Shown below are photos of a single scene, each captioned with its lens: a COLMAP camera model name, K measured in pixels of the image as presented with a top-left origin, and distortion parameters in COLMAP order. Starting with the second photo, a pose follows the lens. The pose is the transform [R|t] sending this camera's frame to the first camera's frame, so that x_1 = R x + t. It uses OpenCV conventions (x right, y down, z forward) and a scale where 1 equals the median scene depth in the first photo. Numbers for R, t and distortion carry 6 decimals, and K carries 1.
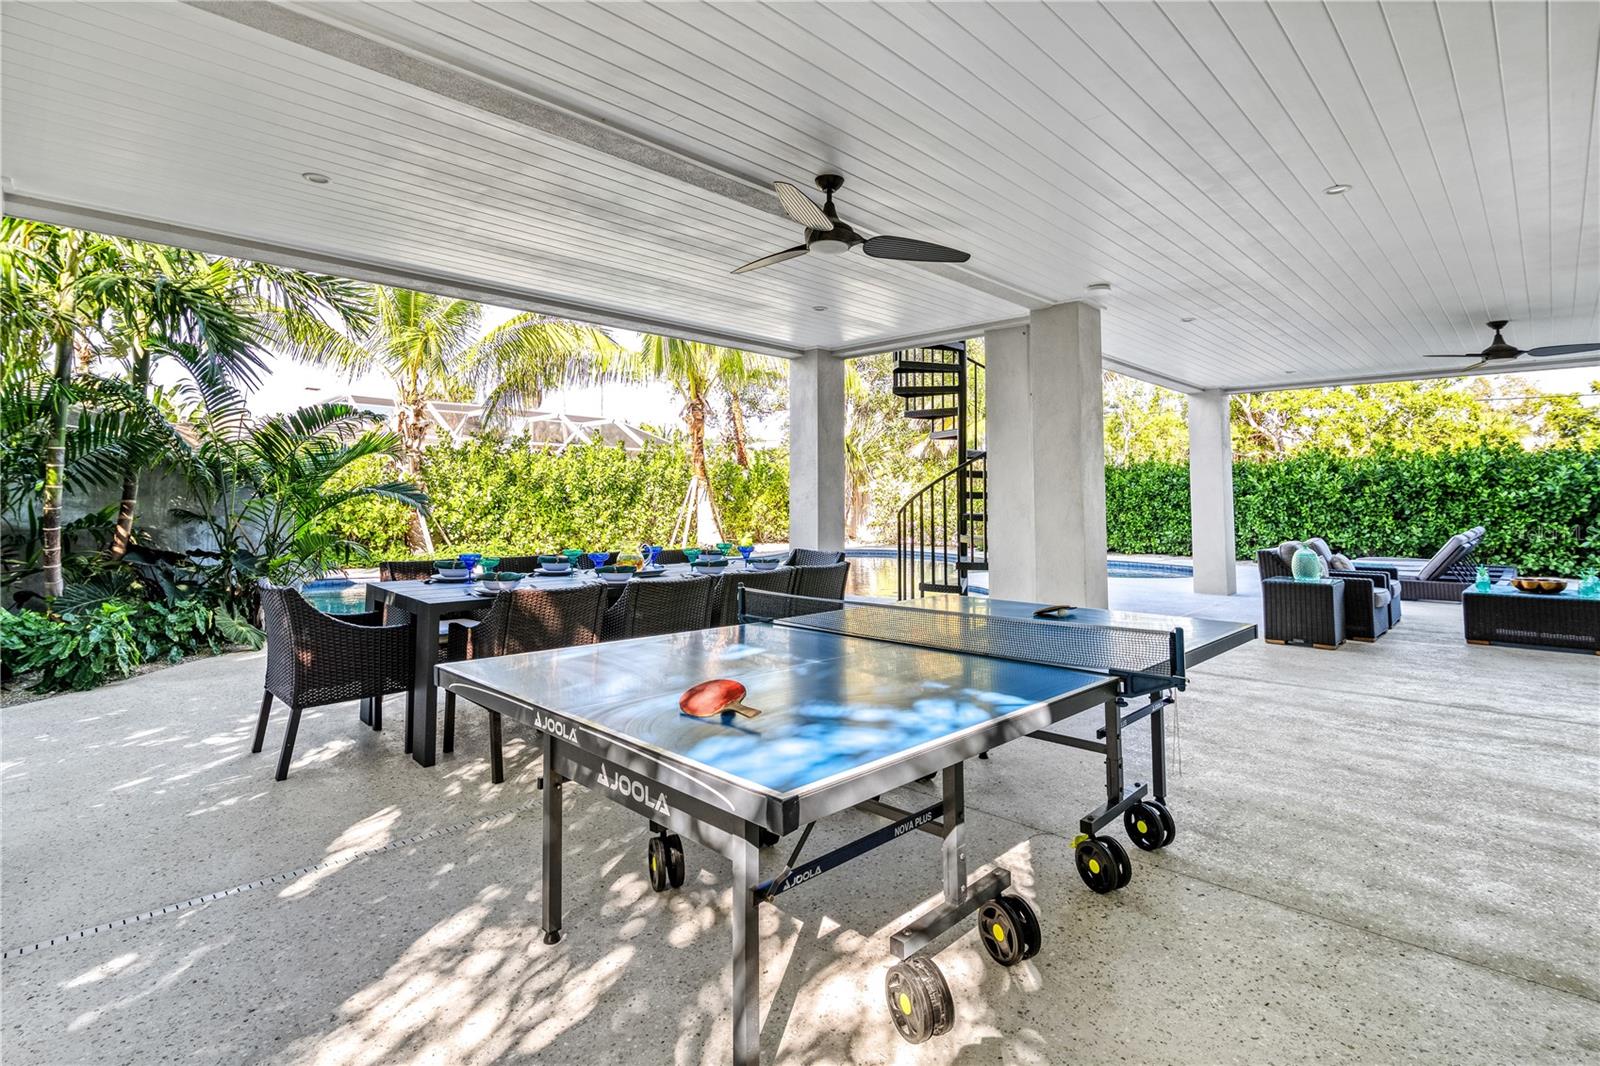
lens RADIAL K [[761.9, 0, 777.9], [0, 761.9, 451.2], [0, 0, 1]] dist [-0.003540, 0.000407]
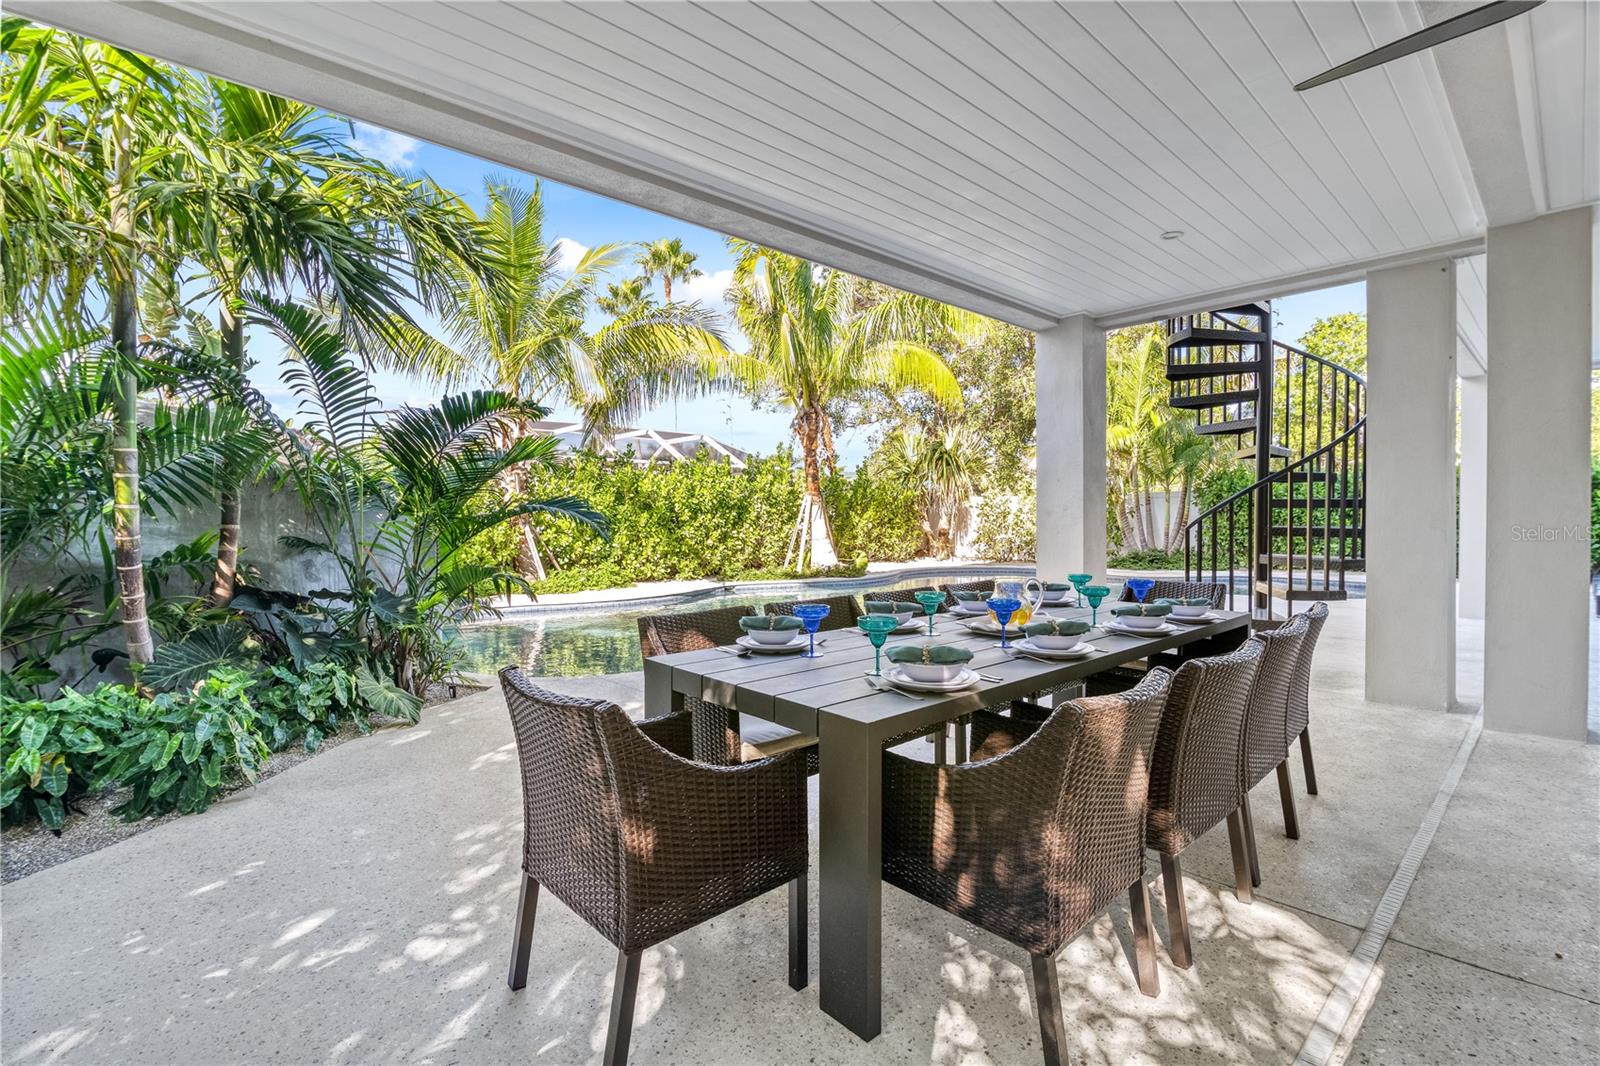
lens RADIAL K [[746.9, 0, 800.0], [0, 746.9, 533.0], [0, 0, 1]] dist [-0.004360, -0.000290]
pose [[0.999008, -0.014538, -0.042097, -0.255475], [0.018016, 0.996348, 0.083468, 0.020268], [0.040730, -0.084144, 0.995621, 0.284573]]
